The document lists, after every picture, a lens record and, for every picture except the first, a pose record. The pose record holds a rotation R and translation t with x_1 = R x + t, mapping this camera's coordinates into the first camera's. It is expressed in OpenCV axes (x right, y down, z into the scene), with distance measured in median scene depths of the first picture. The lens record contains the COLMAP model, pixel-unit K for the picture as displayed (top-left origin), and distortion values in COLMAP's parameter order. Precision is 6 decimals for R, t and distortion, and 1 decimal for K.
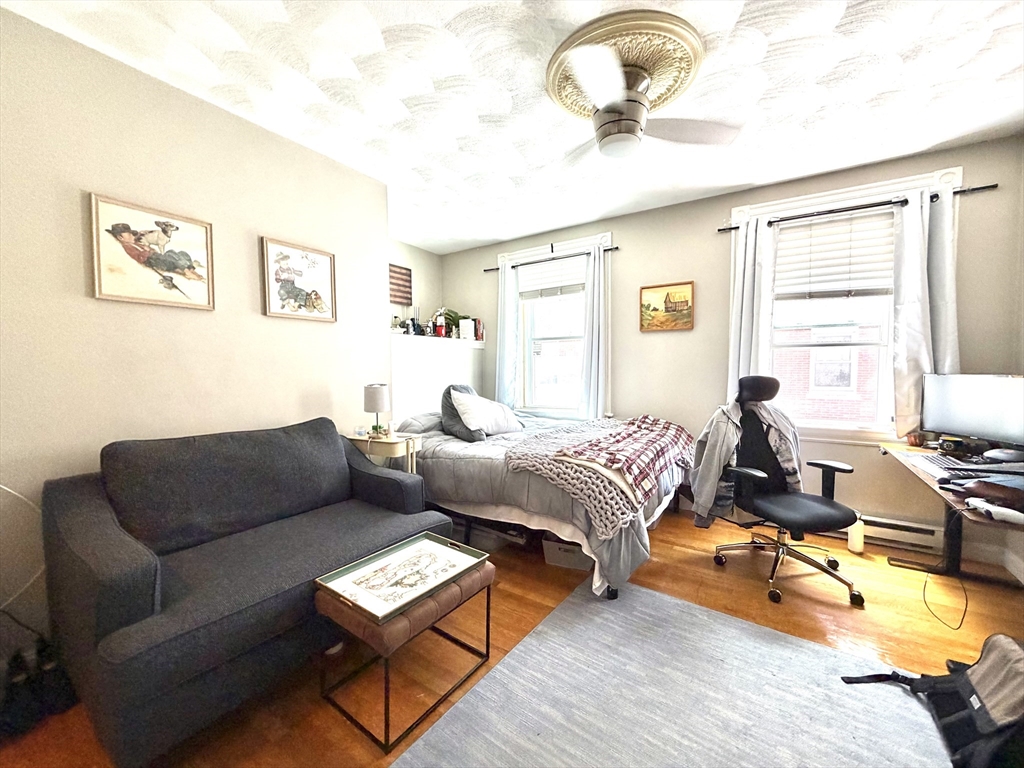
lens RADIAL K [[409.2, 0, 509.7], [0, 409.2, 384.1], [0, 0, 1]] dist [0.000710, 0.000510]
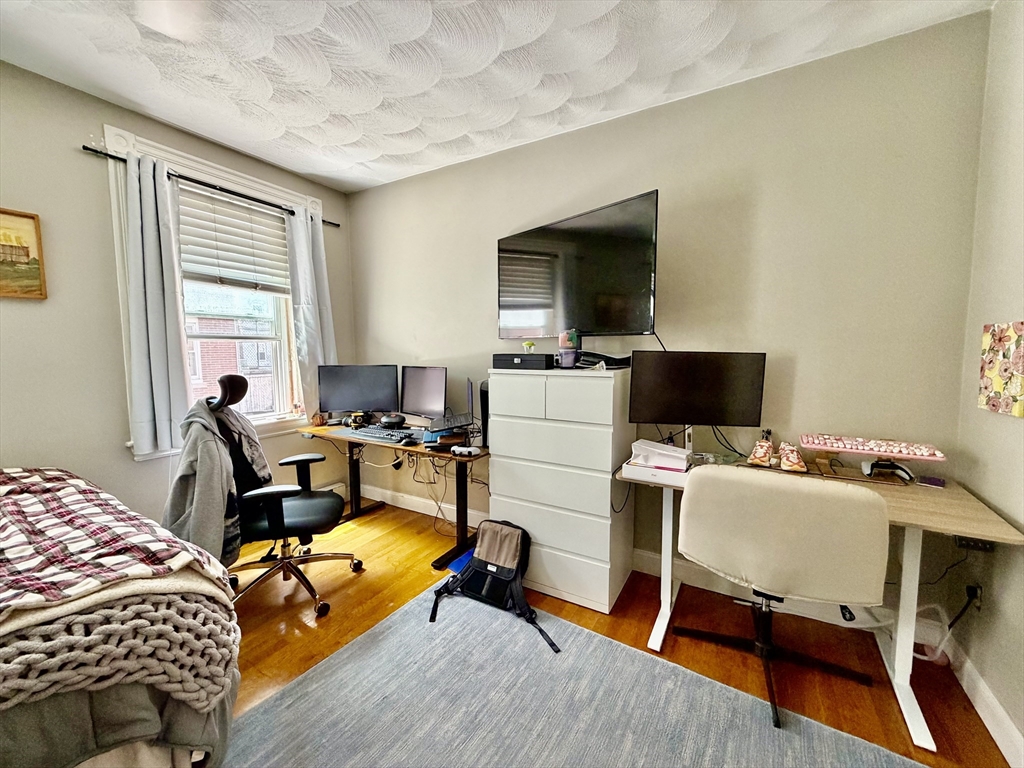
lens RADIAL K [[409.2, 0, 509.7], [0, 409.2, 384.1], [0, 0, 1]] dist [0.000710, 0.000510]
pose [[-0.040980, -0.079634, 0.995981, -0.239283], [0.050077, 0.995402, 0.081648, -0.044556], [-0.997904, 0.053222, -0.036804, 0.537824]]
